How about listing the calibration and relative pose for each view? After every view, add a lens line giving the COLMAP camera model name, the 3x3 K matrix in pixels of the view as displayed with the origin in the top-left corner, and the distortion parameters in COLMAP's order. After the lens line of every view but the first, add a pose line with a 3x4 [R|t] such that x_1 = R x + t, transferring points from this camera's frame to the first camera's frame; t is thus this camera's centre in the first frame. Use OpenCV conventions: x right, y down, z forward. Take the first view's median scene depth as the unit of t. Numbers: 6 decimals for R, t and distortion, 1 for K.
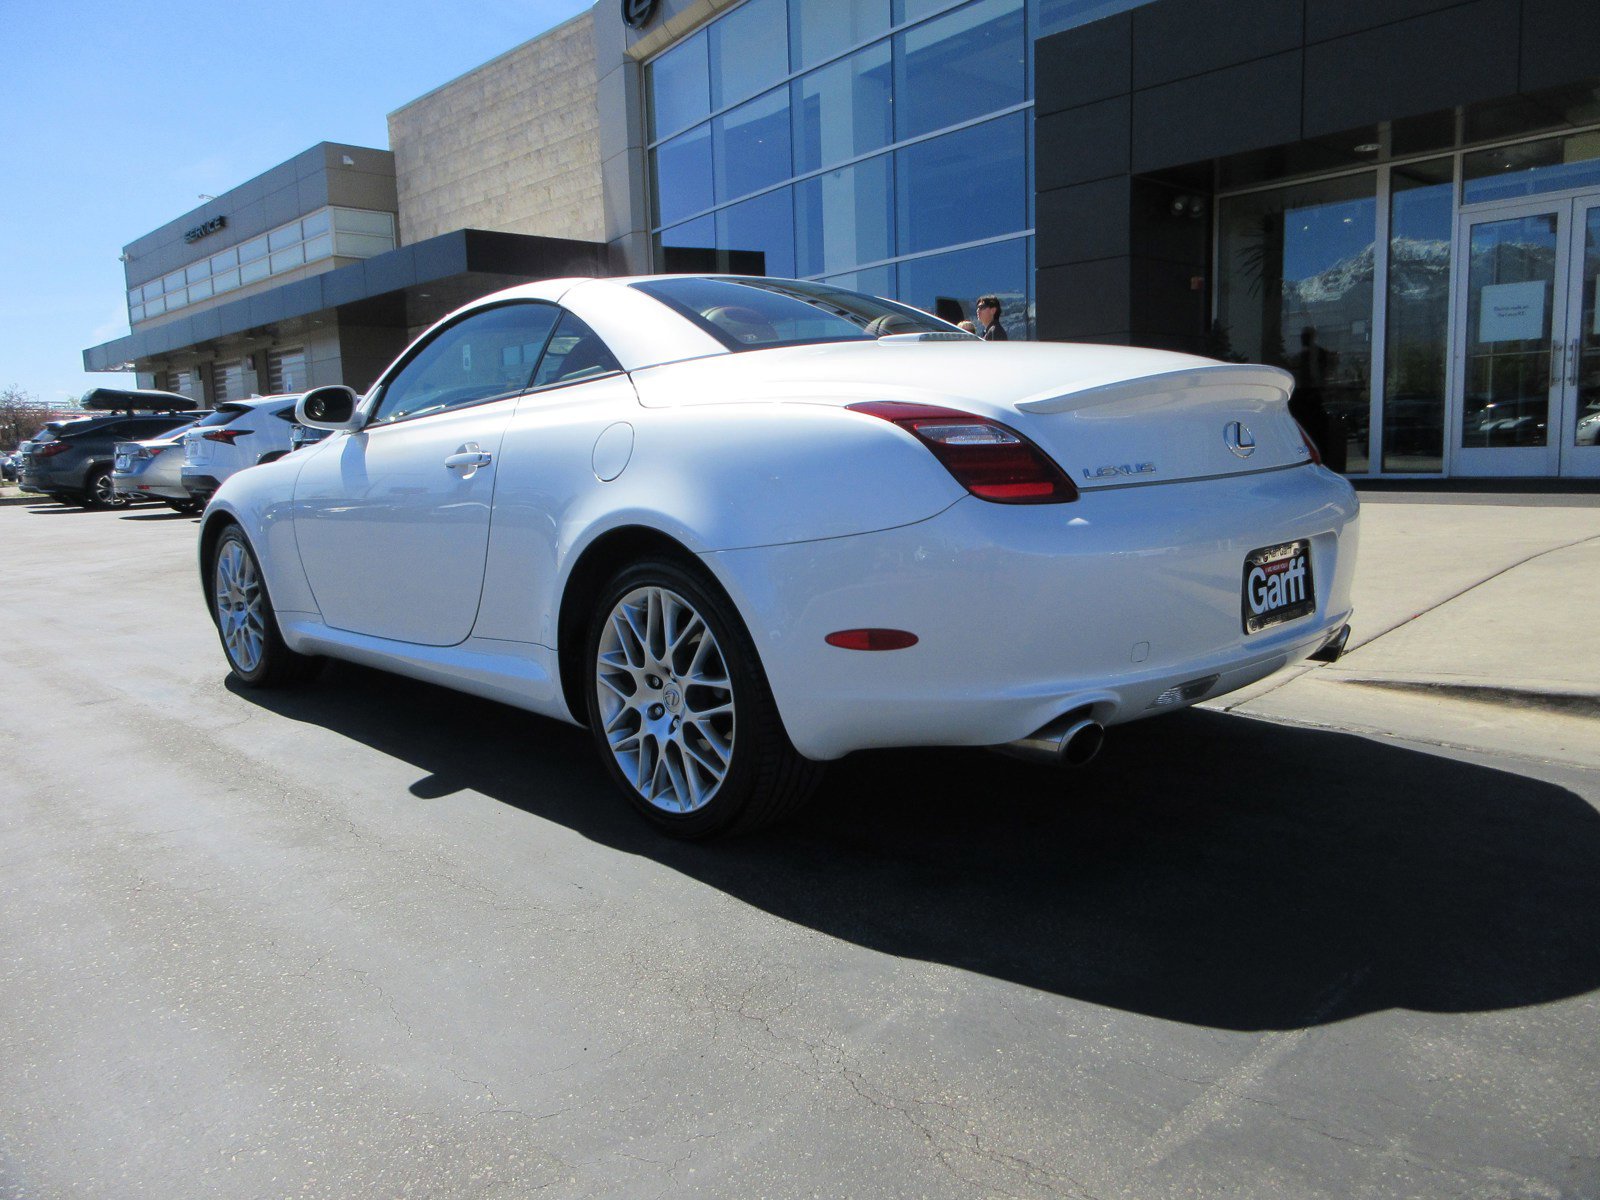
lens RADIAL K [[1186.7, 0, 800.5], [0, 1186.7, 587.1], [0, 0, 1]] dist [-0.003634, 0.010041]
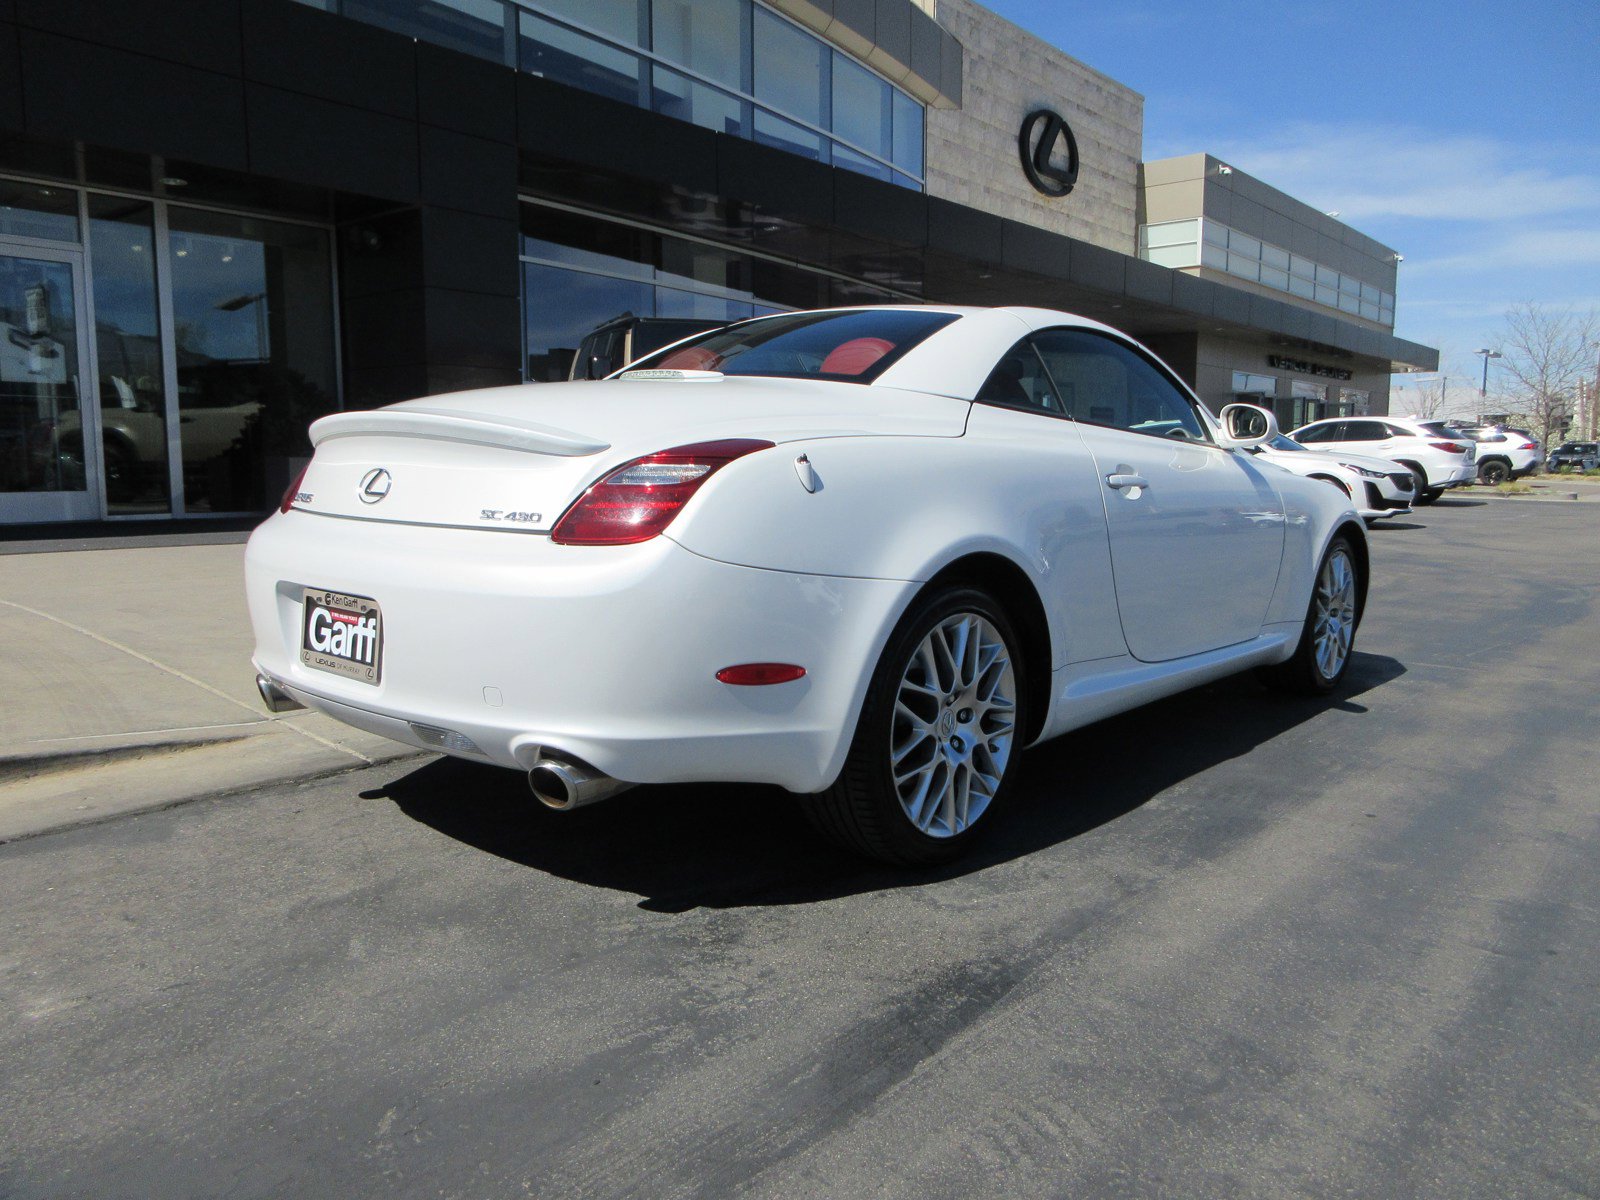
lens RADIAL K [[1186.7, 0, 801.5], [0, 1186.7, 595.2], [0, 0, 1]] dist [-0.003634, 0.010041]
pose [[-0.112798, -0.082791, 0.990163, -0.391125], [0.122939, 0.987703, 0.096590, -0.045528], [-0.985983, 0.132625, -0.101233, 0.435849]]
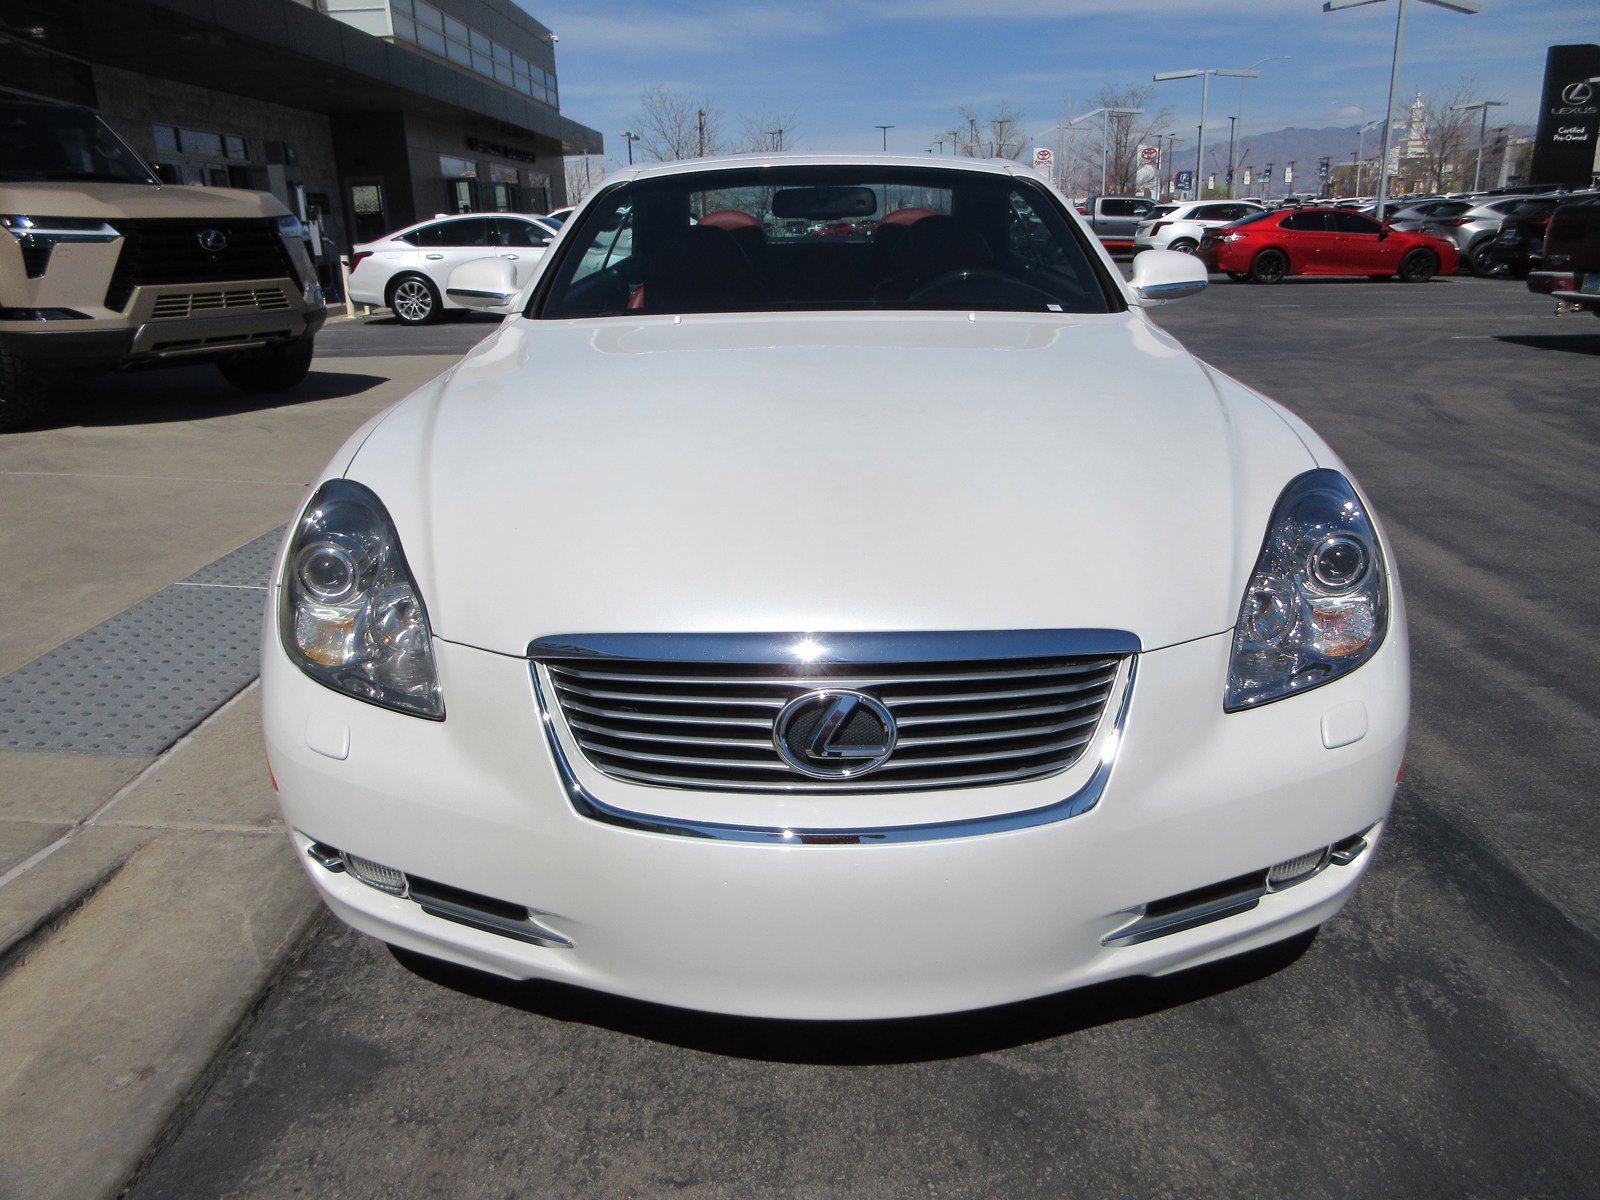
lens RADIAL K [[1186.7, 0, 796.8], [0, 1186.7, 594.0], [0, 0, 1]] dist [-0.003634, 0.010041]
pose [[-0.714844, -0.152940, 0.682354, -0.269413], [0.141729, 0.923851, 0.355545, -0.092209], [-0.684771, 0.350869, -0.638733, 0.591206]]
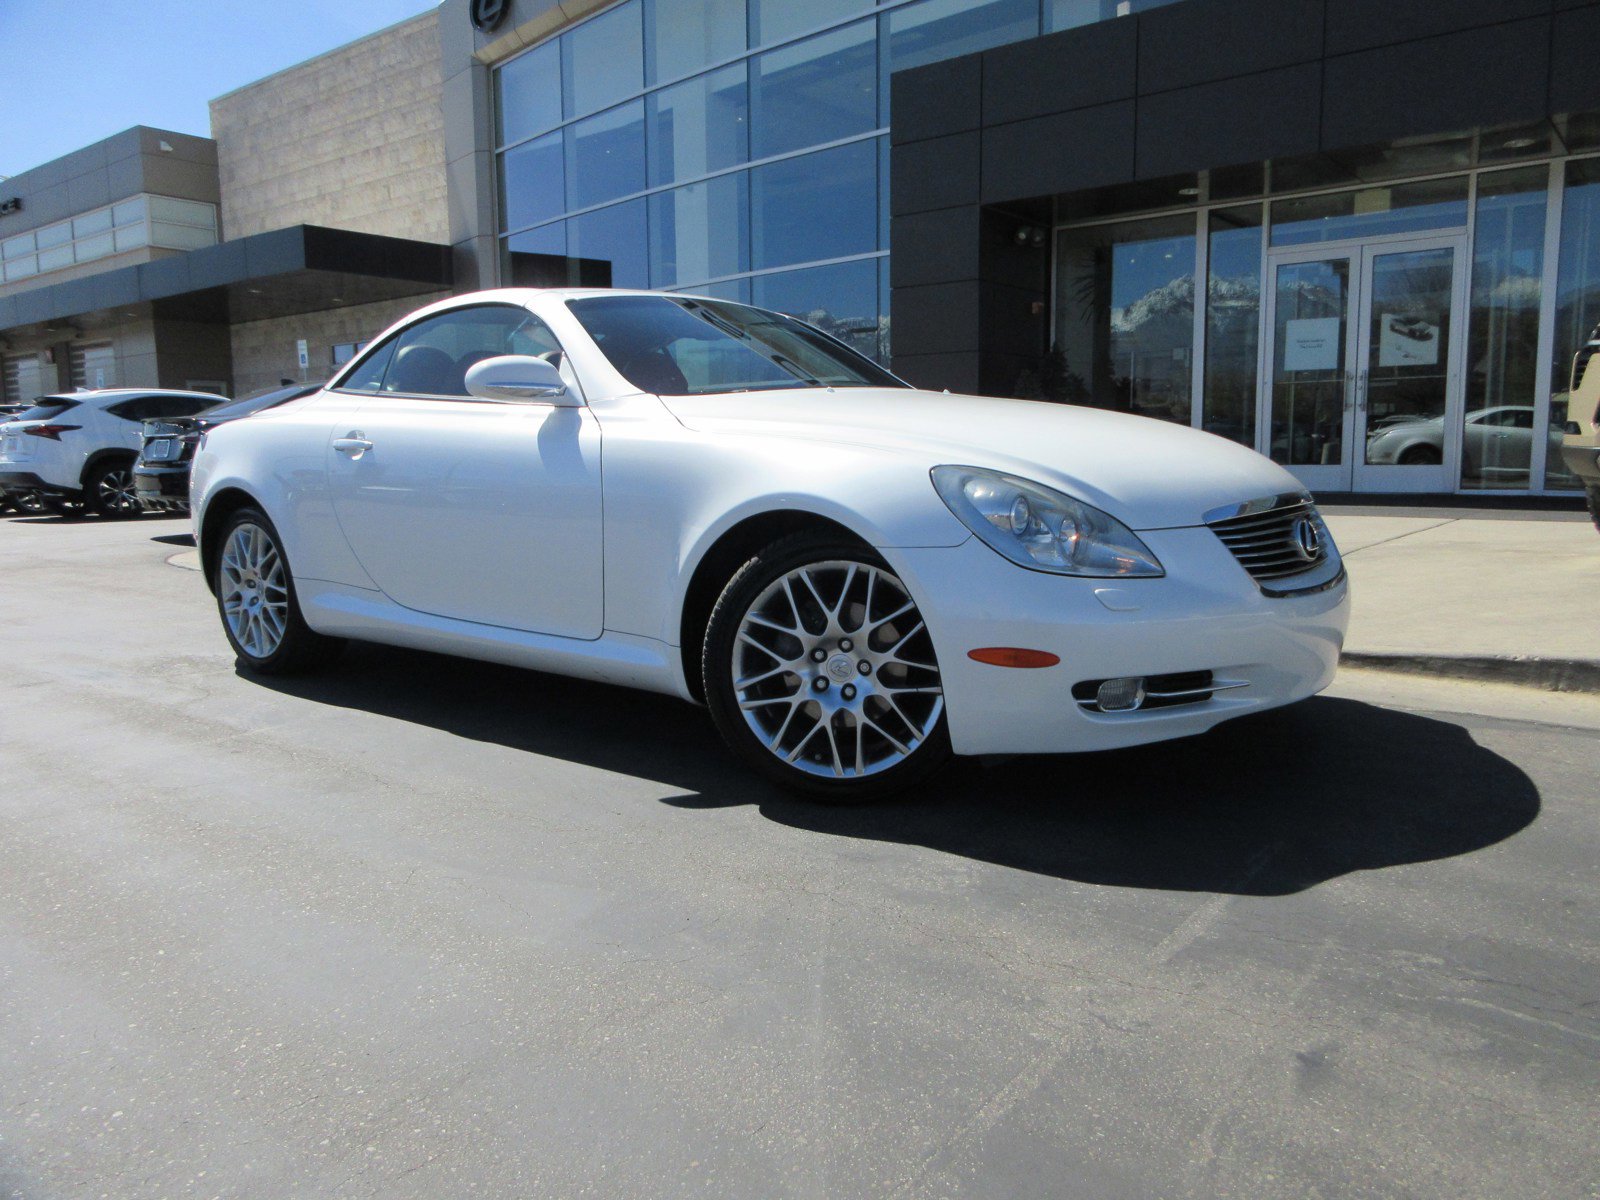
lens RADIAL K [[1186.7, 0, 802.3], [0, 1186.7, 590.0], [0, 0, 1]] dist [-0.003634, 0.010041]
pose [[0.989257, 0.002268, 0.146171, -0.038151], [-0.000963, 0.999959, -0.008999, 0.010143], [-0.146185, 0.008762, 0.989218, -0.033664]]
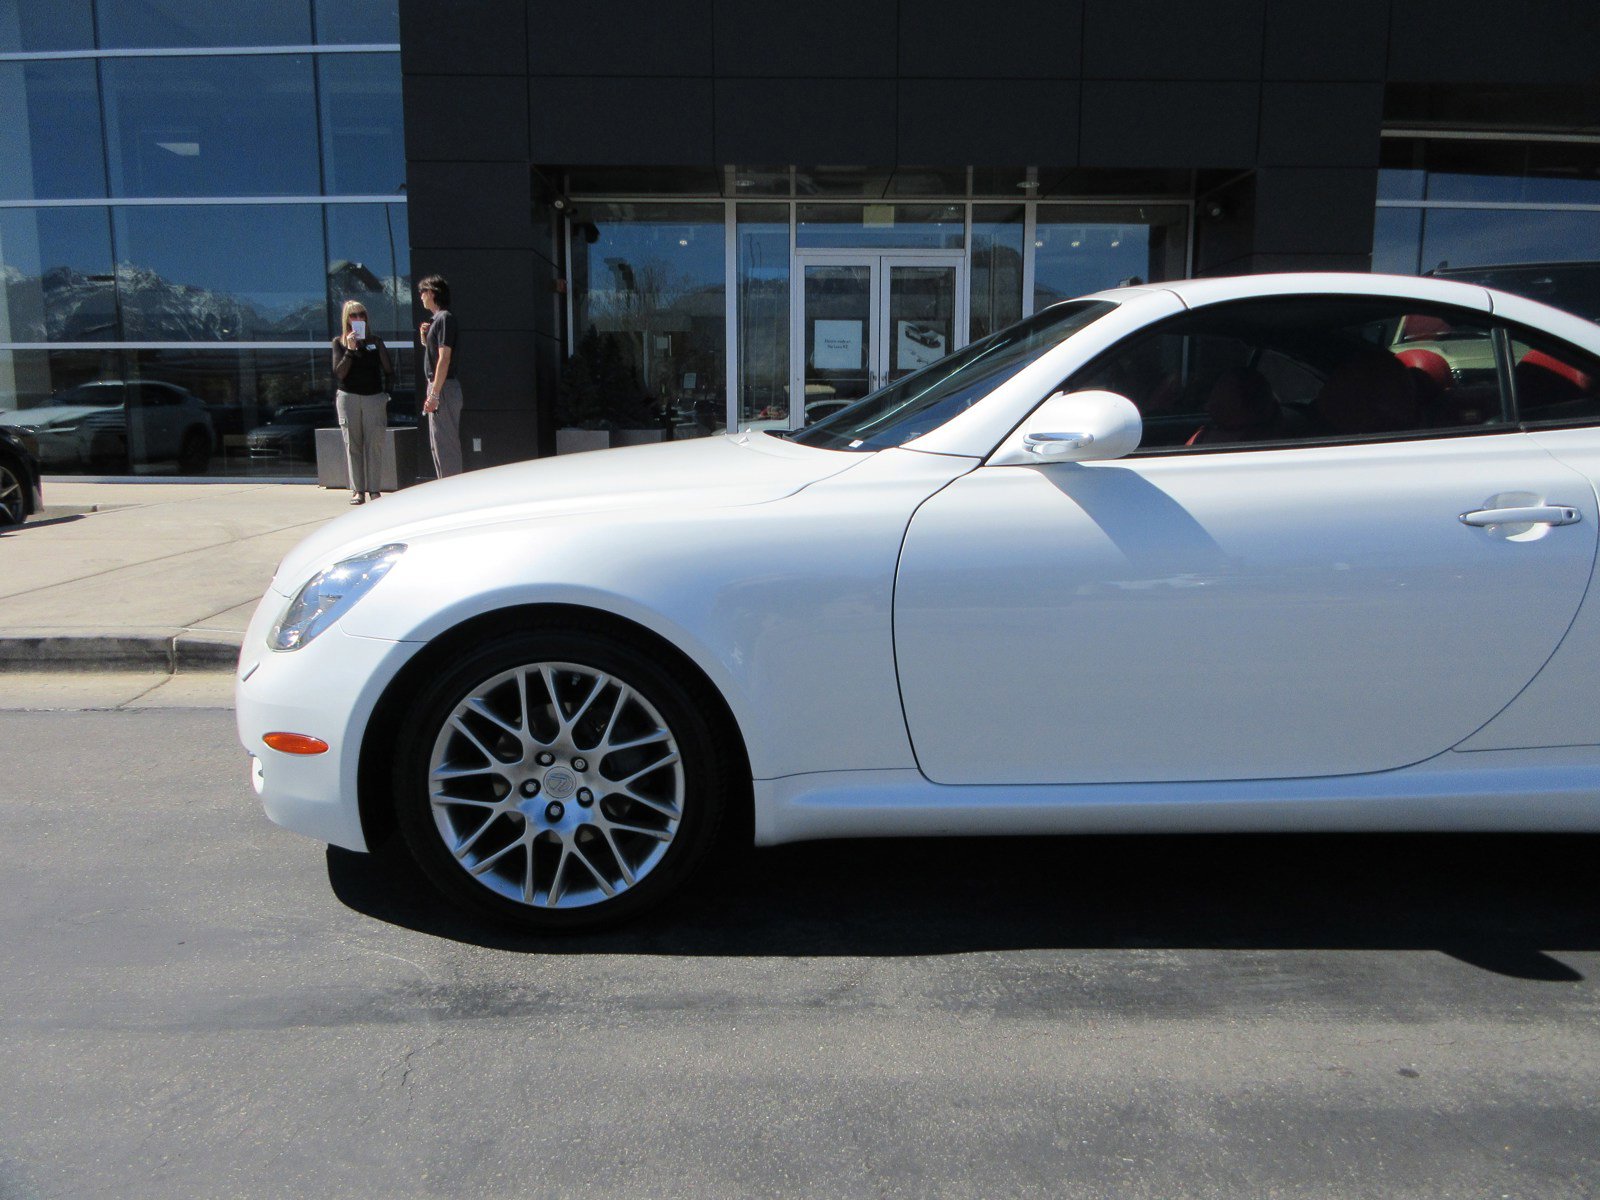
lens RADIAL K [[1186.7, 0, 797.5], [0, 1186.7, 592.8], [0, 0, 1]] dist [-0.003634, 0.010041]
pose [[0.672292, -0.074913, 0.736486, -0.315798], [0.067973, 0.996911, 0.039355, -0.033182], [-0.737159, 0.023603, 0.675307, 0.231172]]
